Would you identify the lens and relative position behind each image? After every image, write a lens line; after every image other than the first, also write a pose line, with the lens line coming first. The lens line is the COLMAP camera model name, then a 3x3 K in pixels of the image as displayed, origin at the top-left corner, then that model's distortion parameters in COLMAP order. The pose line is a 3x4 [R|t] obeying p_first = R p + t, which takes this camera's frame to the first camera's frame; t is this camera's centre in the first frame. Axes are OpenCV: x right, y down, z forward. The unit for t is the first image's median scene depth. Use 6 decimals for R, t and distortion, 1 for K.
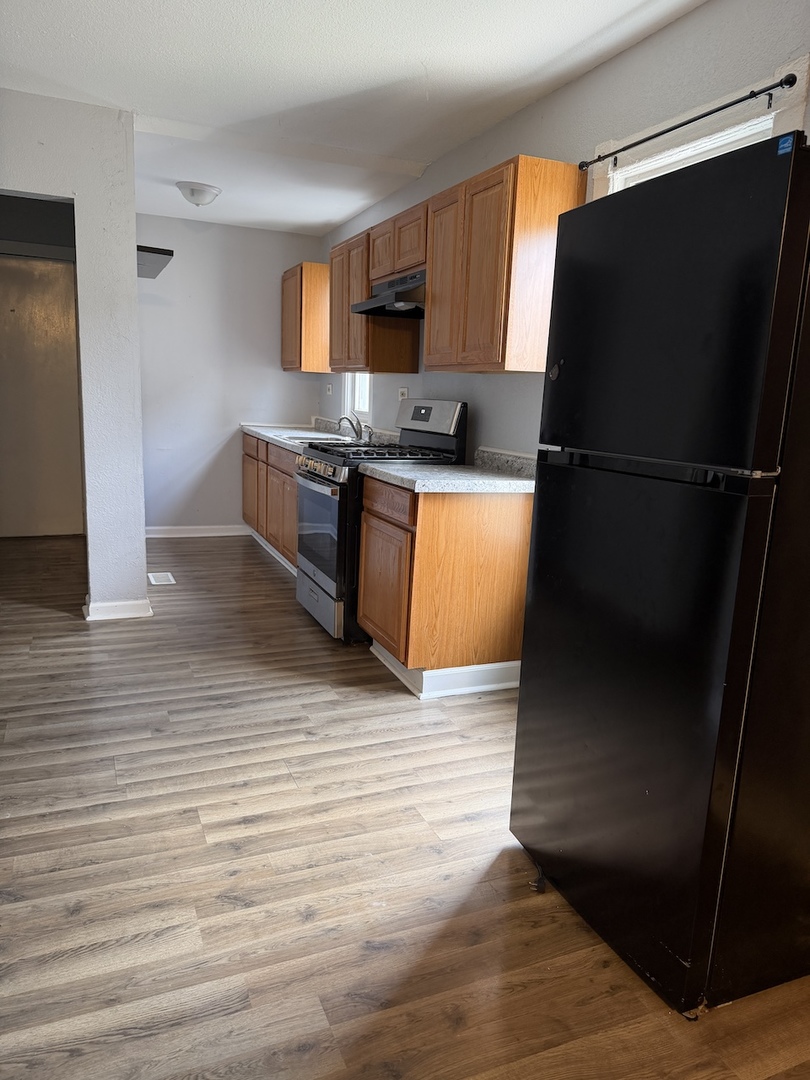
lens RADIAL K [[762.3, 0, 405.0], [0, 762.3, 540.0], [0, 0, 1]] dist [0.051905, -0.000610]
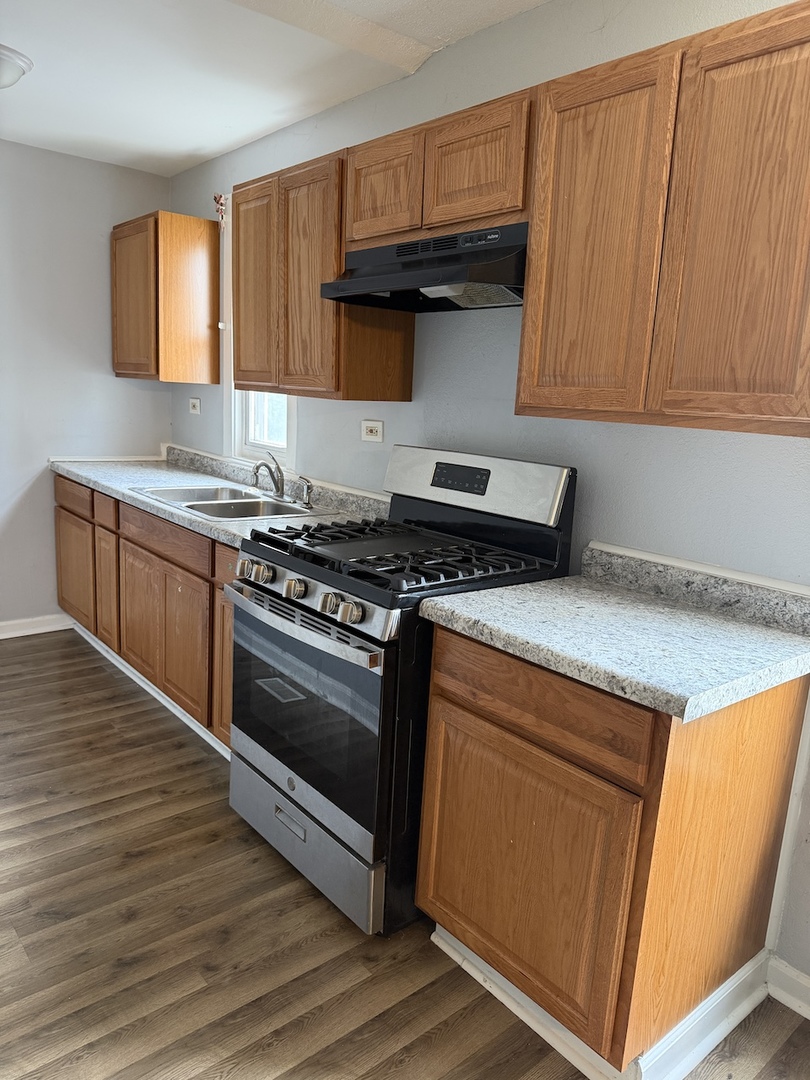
lens RADIAL K [[783.8, 0, 405.0], [0, 783.8, 540.0], [0, 0, 1]] dist [0.037015, -0.034540]
pose [[0.958130, -0.045345, 0.282721, -0.179333], [0.042365, 0.998963, 0.016648, -0.124545], [-0.283183, -0.003973, 0.959058, 0.422779]]
